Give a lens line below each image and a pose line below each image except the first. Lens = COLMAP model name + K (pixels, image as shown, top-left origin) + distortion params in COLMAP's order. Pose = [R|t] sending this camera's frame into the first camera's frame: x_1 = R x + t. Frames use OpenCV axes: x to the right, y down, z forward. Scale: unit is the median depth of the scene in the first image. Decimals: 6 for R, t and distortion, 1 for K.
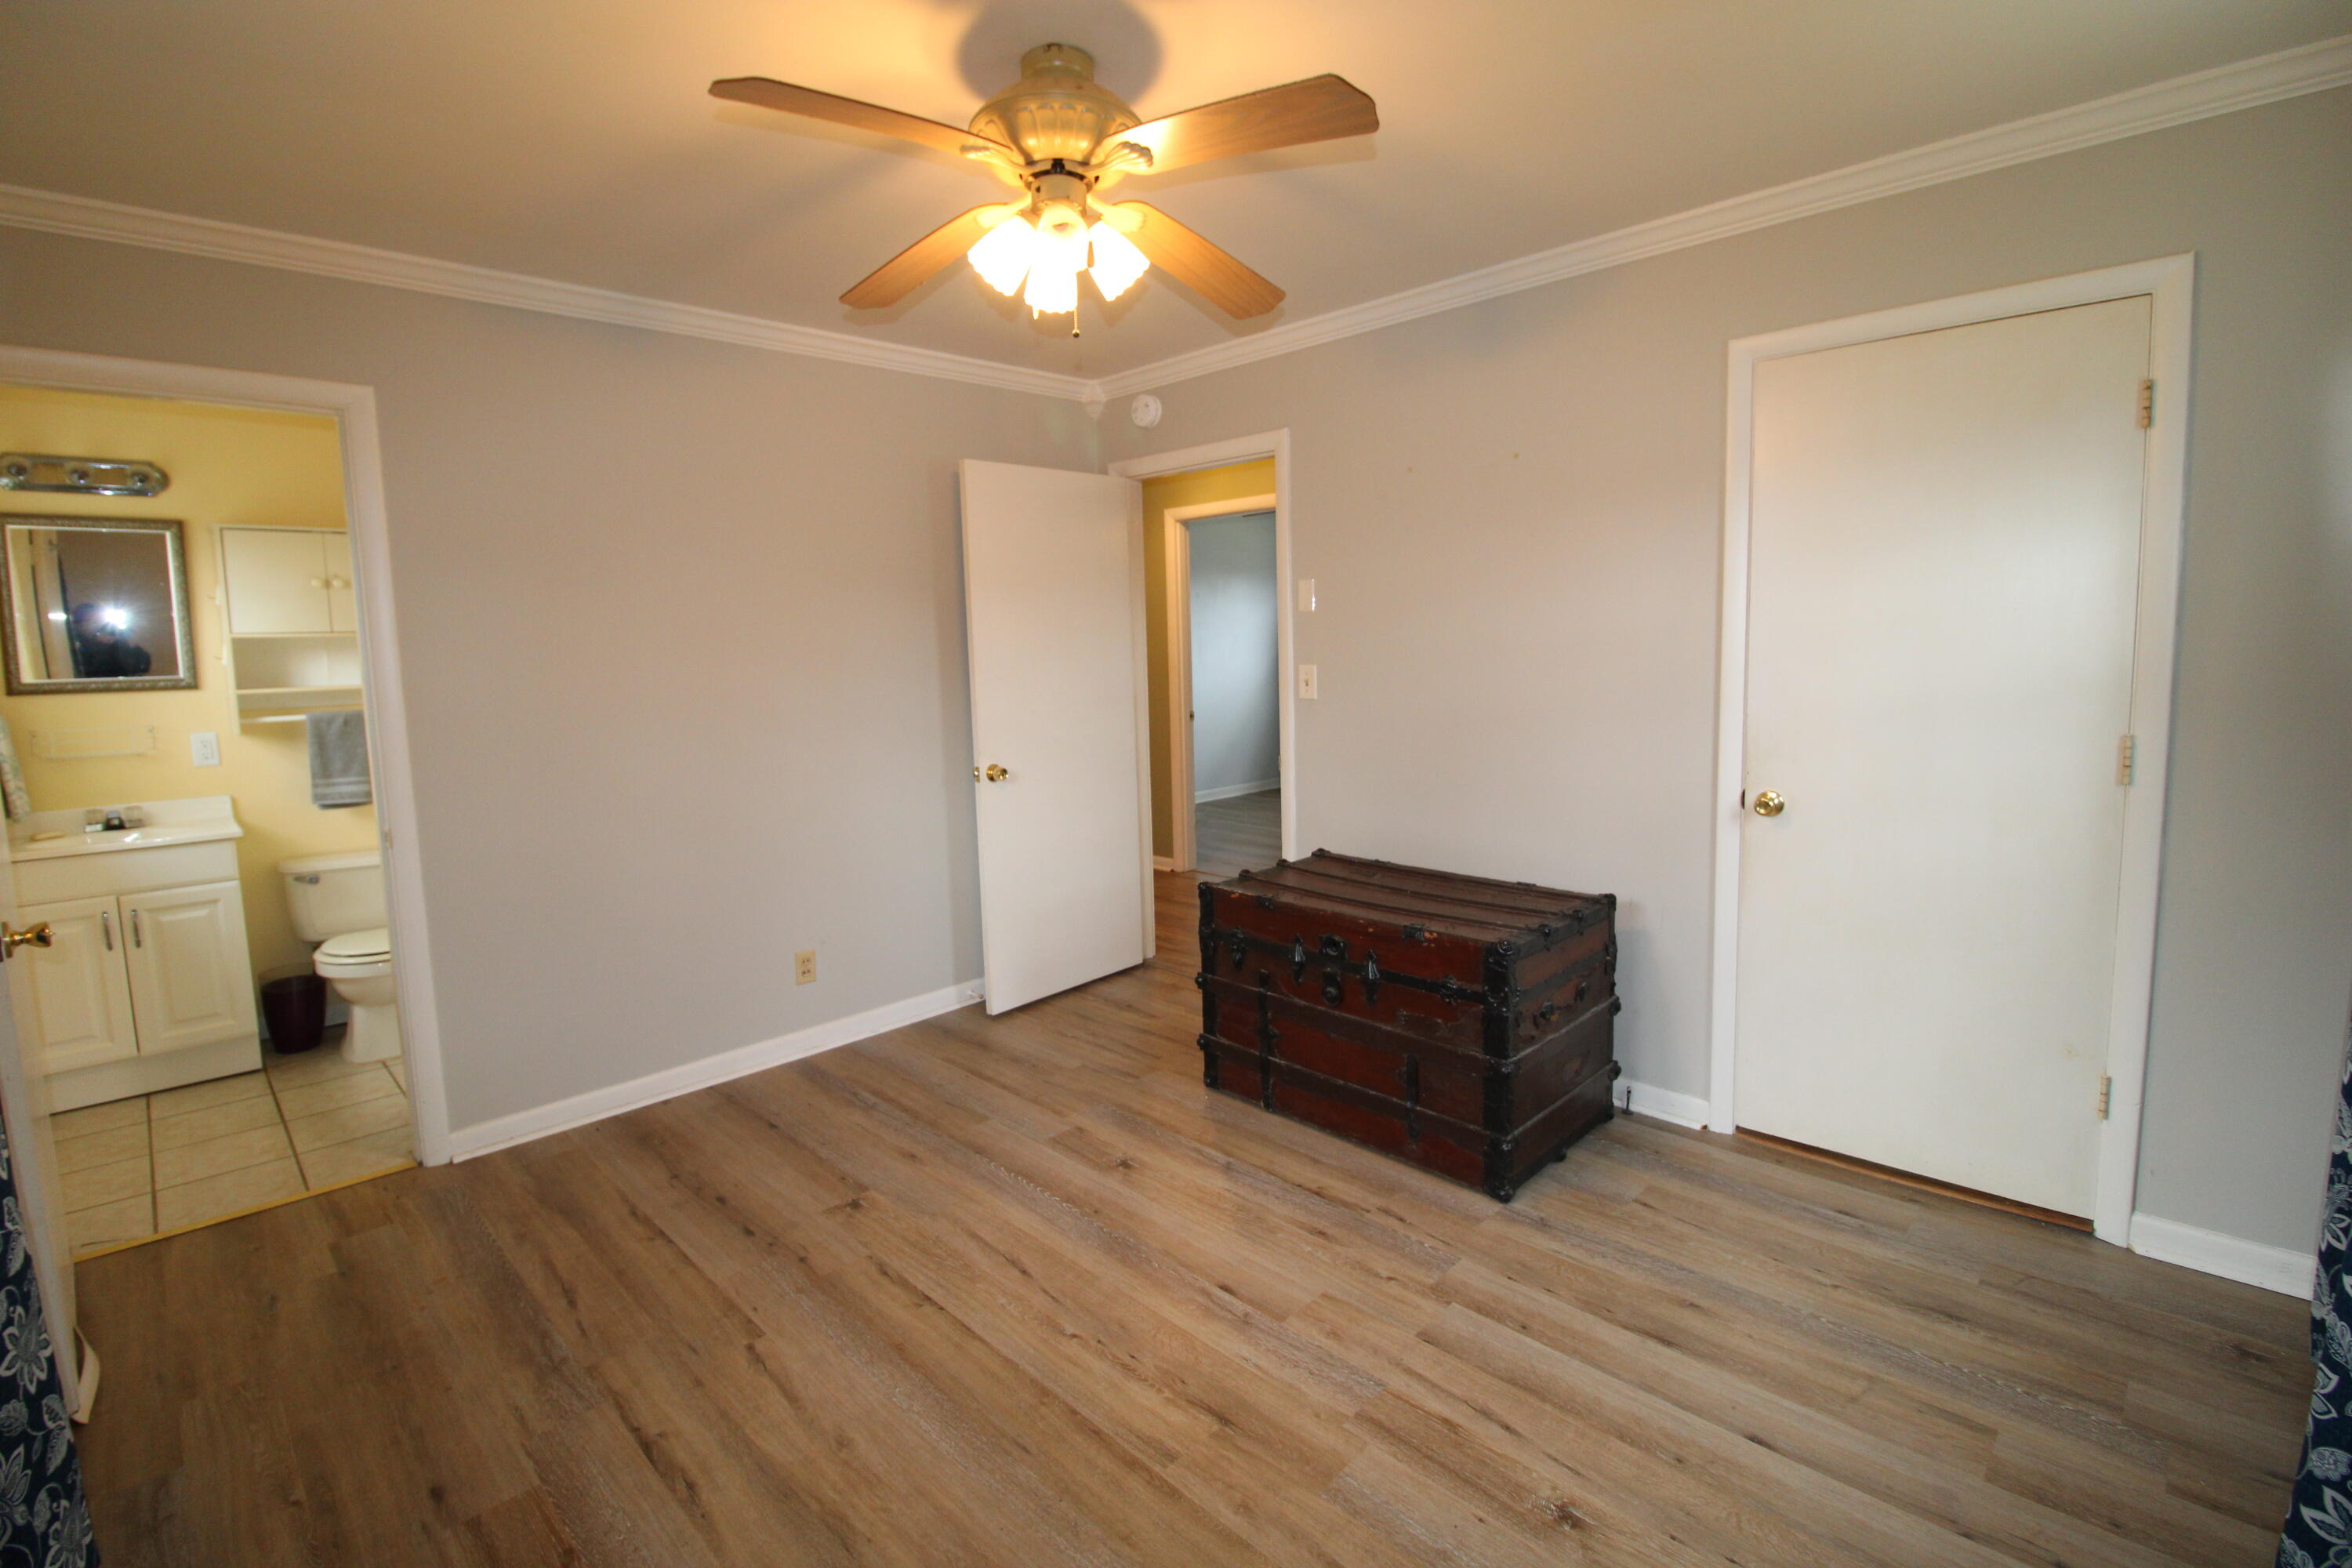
lens RADIAL K [[1076.7, 0, 1138.1], [0, 1076.7, 769.7], [0, 0, 1]] dist [0.000878, -0.009444]
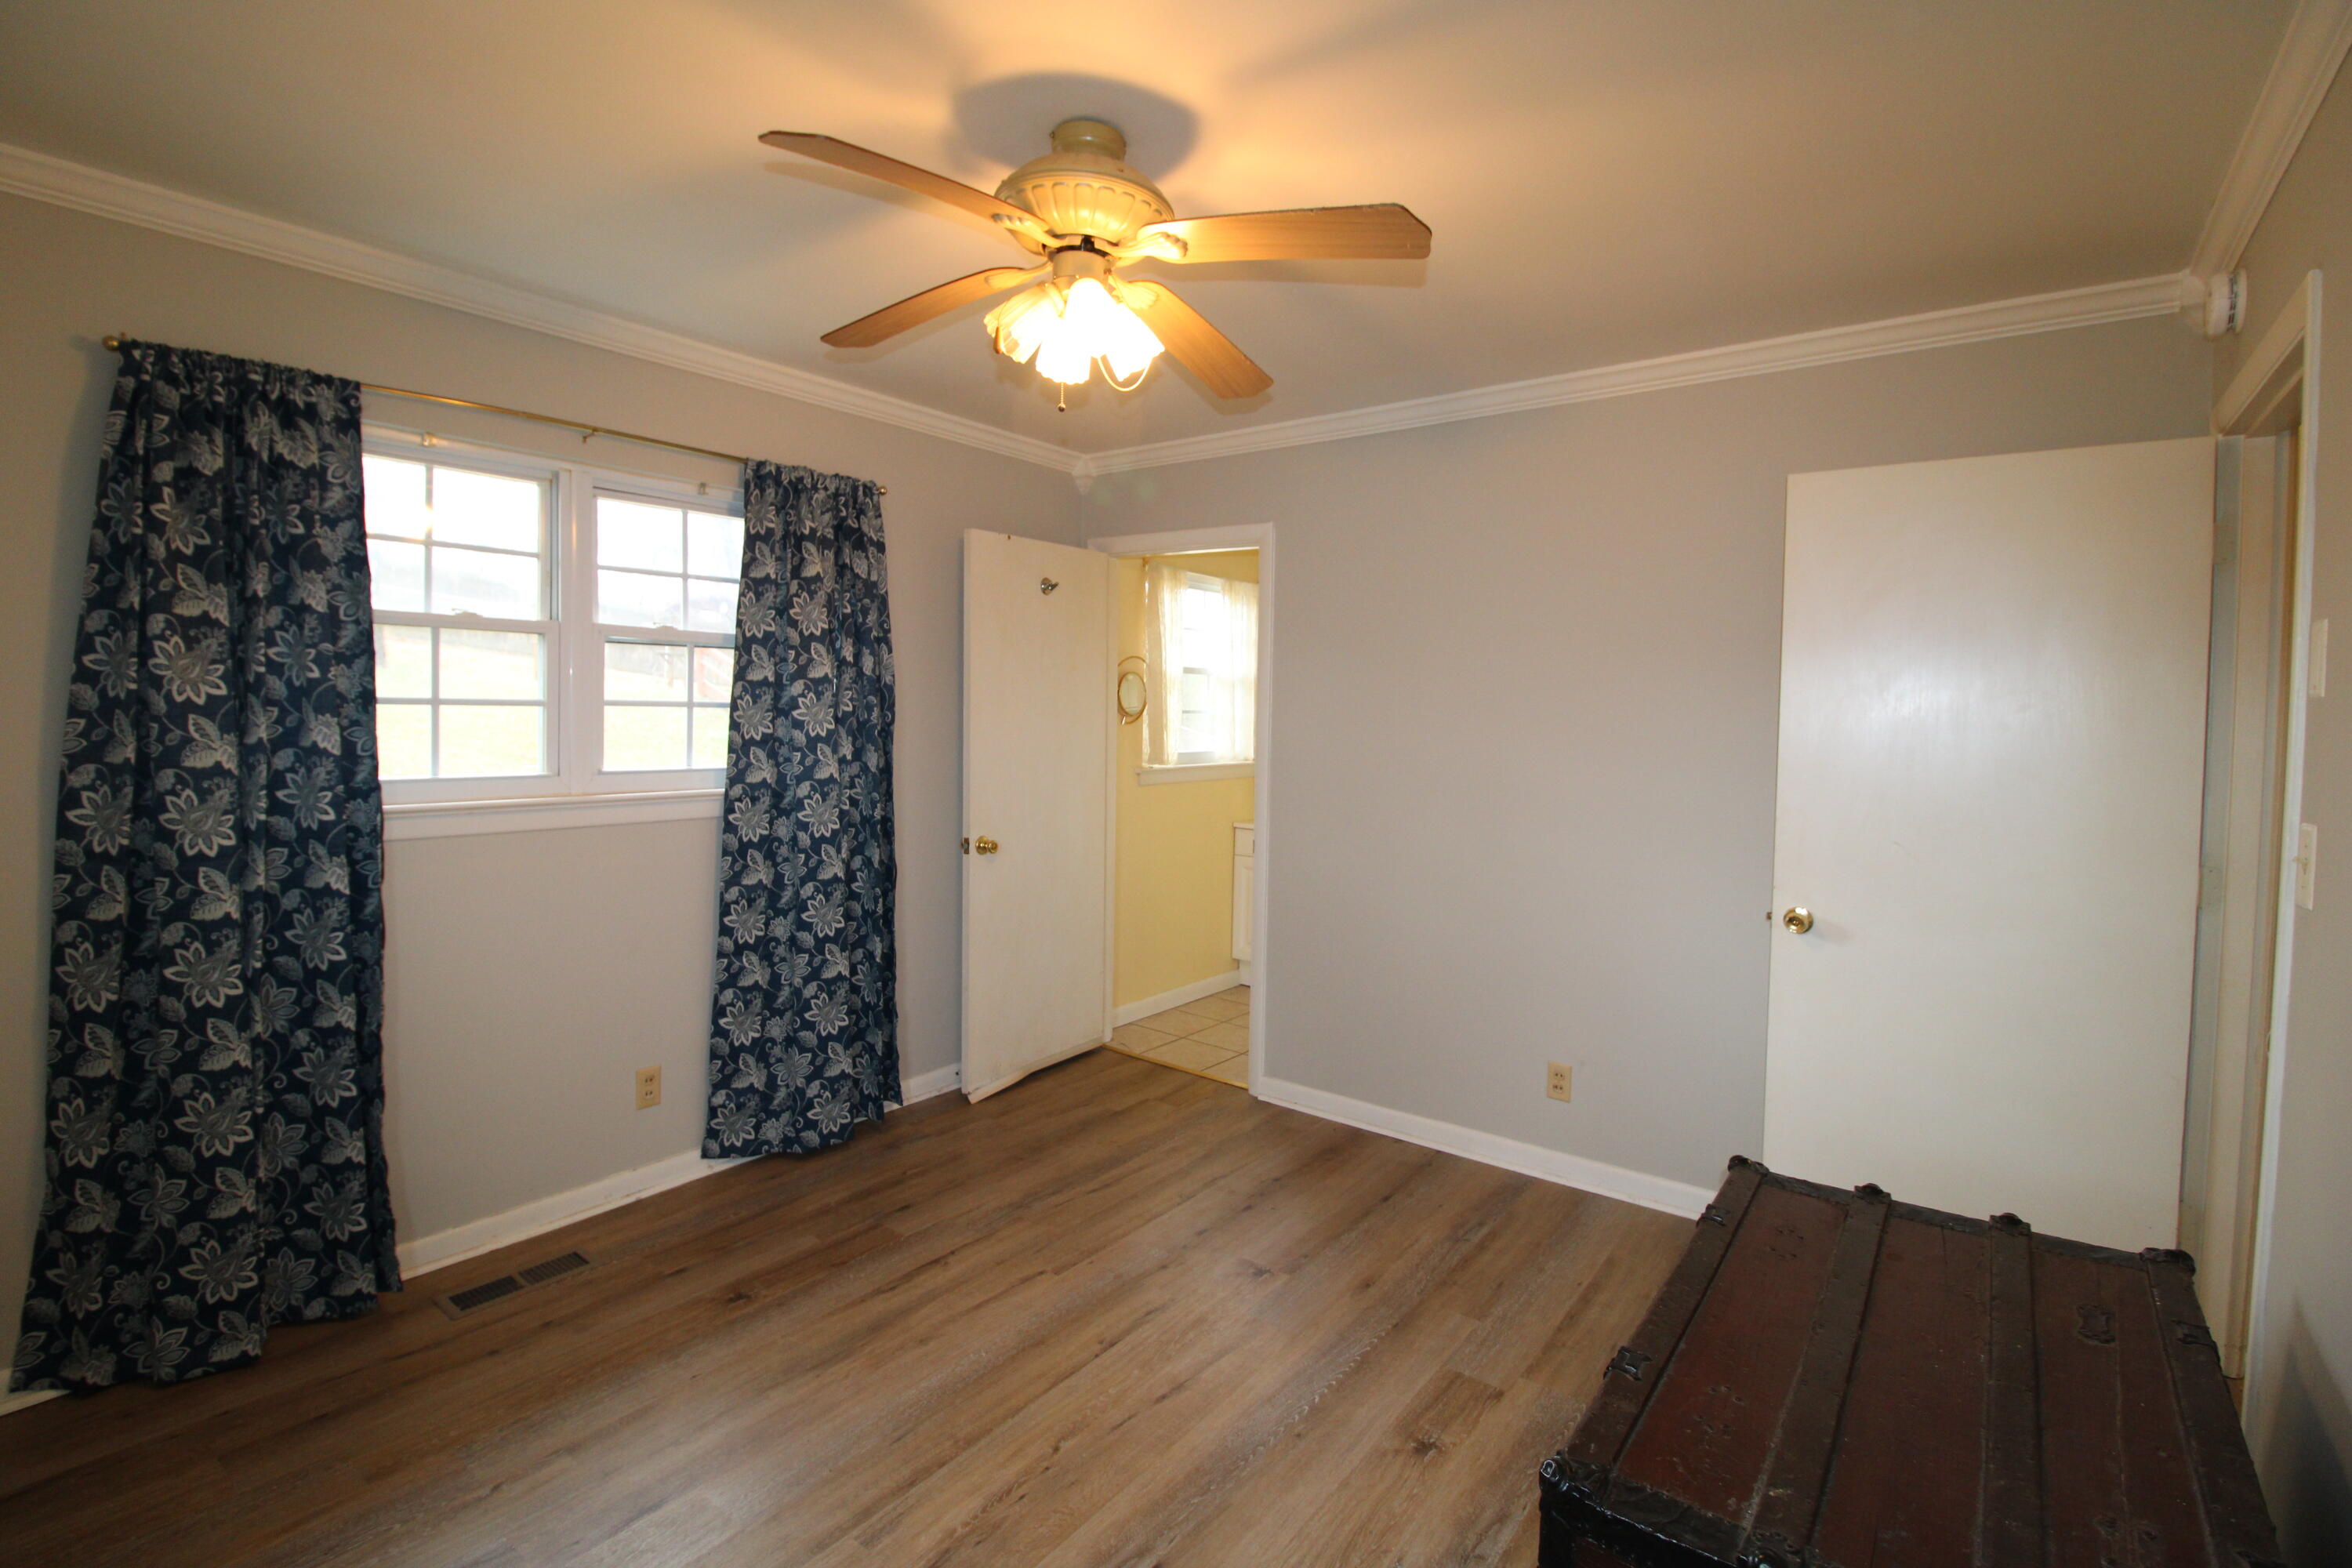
lens RADIAL K [[1076.7, 0, 1179.4], [0, 1076.7, 759.8], [0, 0, 1]] dist [0.000878, -0.009444]
pose [[0.160829, 0.079337, -0.983788, 0.722775], [-0.143834, 0.988007, 0.056164, -0.122742], [0.976445, 0.132470, 0.170311, 0.739500]]
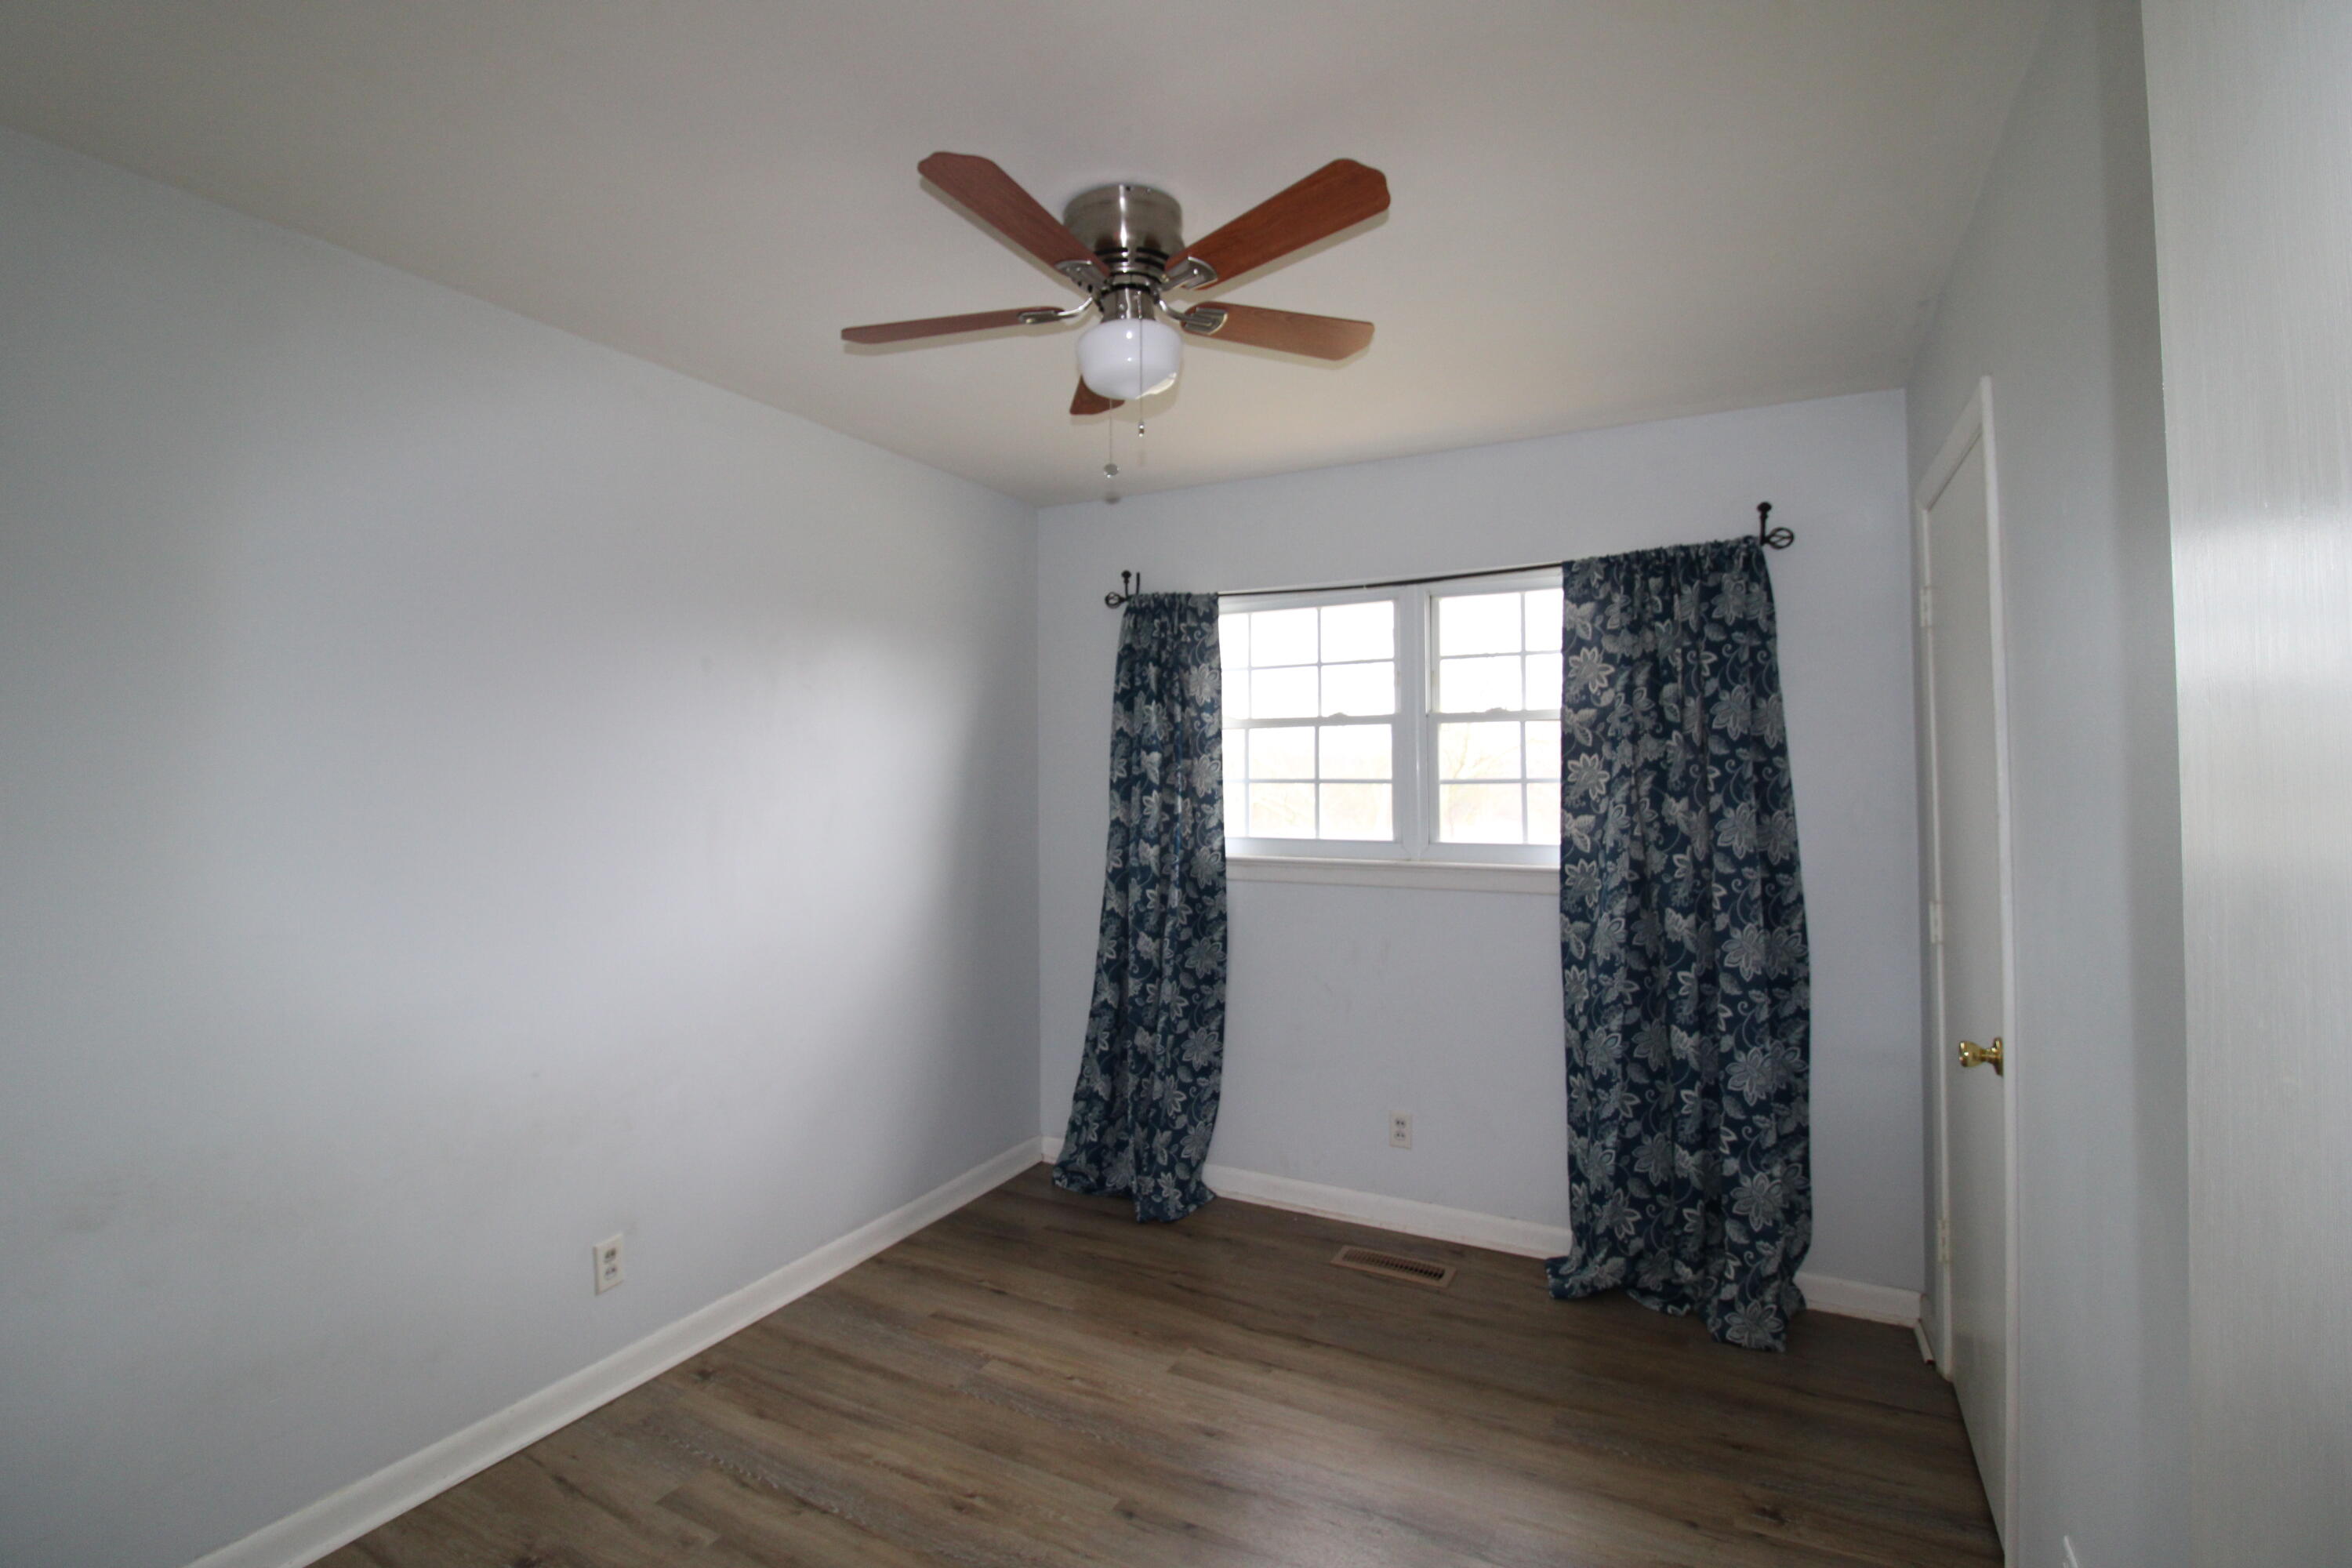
lens RADIAL K [[1076.7, 0, 1114.3], [0, 1076.7, 759.2], [0, 0, 1]] dist [0.000878, -0.009444]
pose [[-0.949568, 0.016693, -0.313117, 0.266786], [-0.016280, 0.994610, 0.102397, -0.184652], [0.313139, 0.102330, -0.944178, 1.451001]]
